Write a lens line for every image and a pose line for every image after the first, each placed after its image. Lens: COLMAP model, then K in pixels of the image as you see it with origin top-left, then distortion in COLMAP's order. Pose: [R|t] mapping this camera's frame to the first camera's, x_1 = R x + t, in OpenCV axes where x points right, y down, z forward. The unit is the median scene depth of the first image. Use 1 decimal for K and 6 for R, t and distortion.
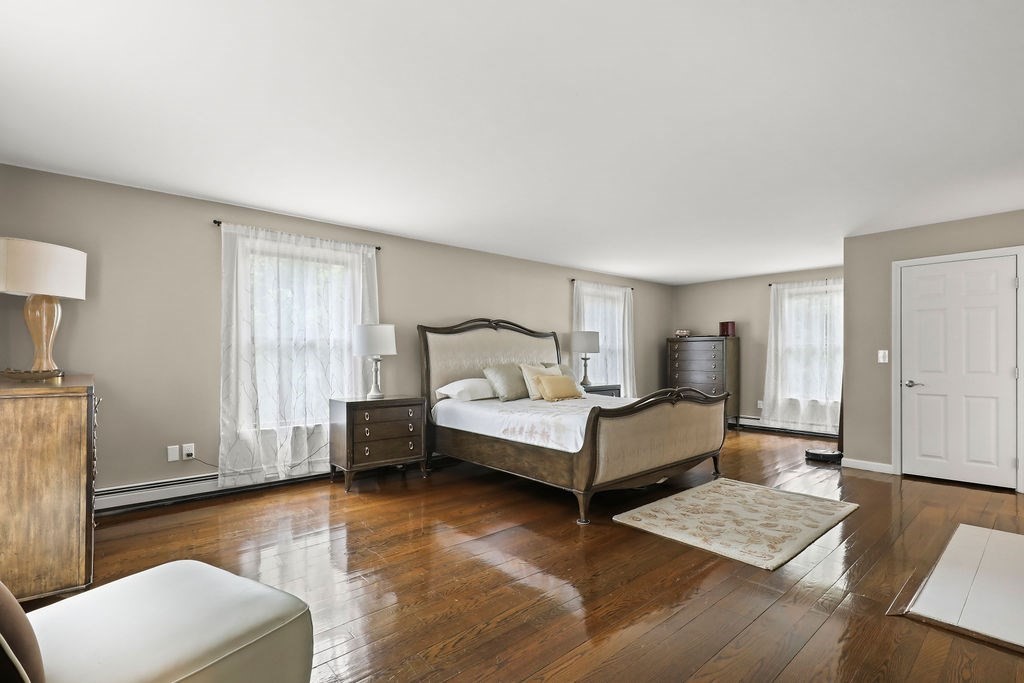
lens RADIAL K [[469.5, 0, 511.1], [0, 469.5, 350.3], [0, 0, 1]] dist [0.001851, 0.000056]
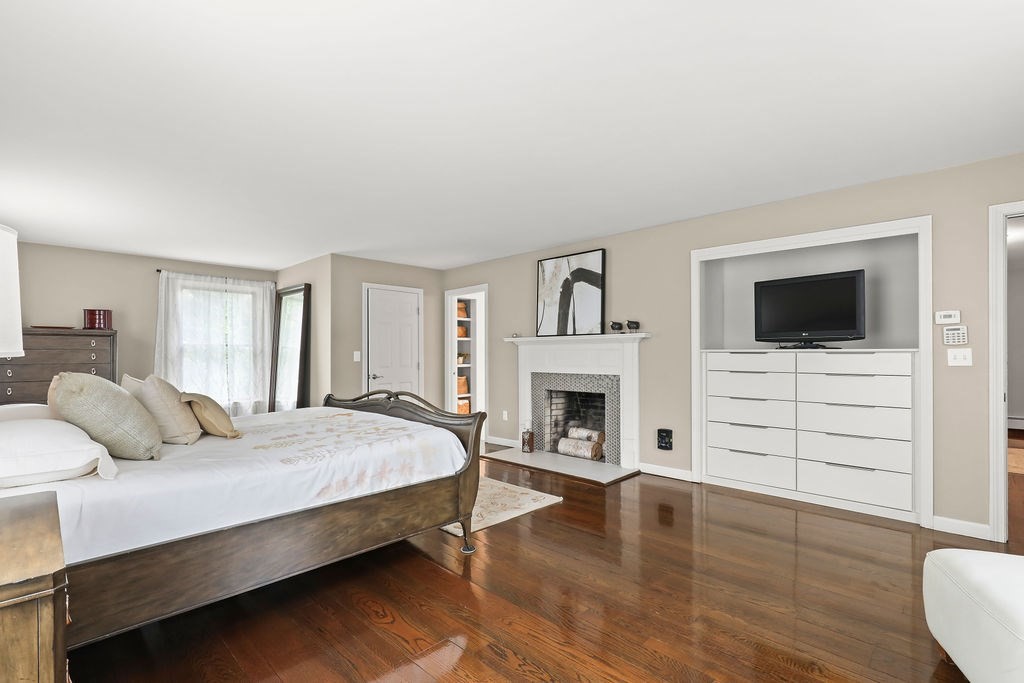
lens RADIAL K [[469.5, 0, 512.1], [0, 469.5, 346.9], [0, 0, 1]] dist [0.001851, 0.000056]
pose [[-0.078437, 0.016981, 0.996774, -0.513511], [-0.008221, 0.999810, -0.017680, 0.006790], [-0.996885, -0.009581, -0.078283, 0.712541]]
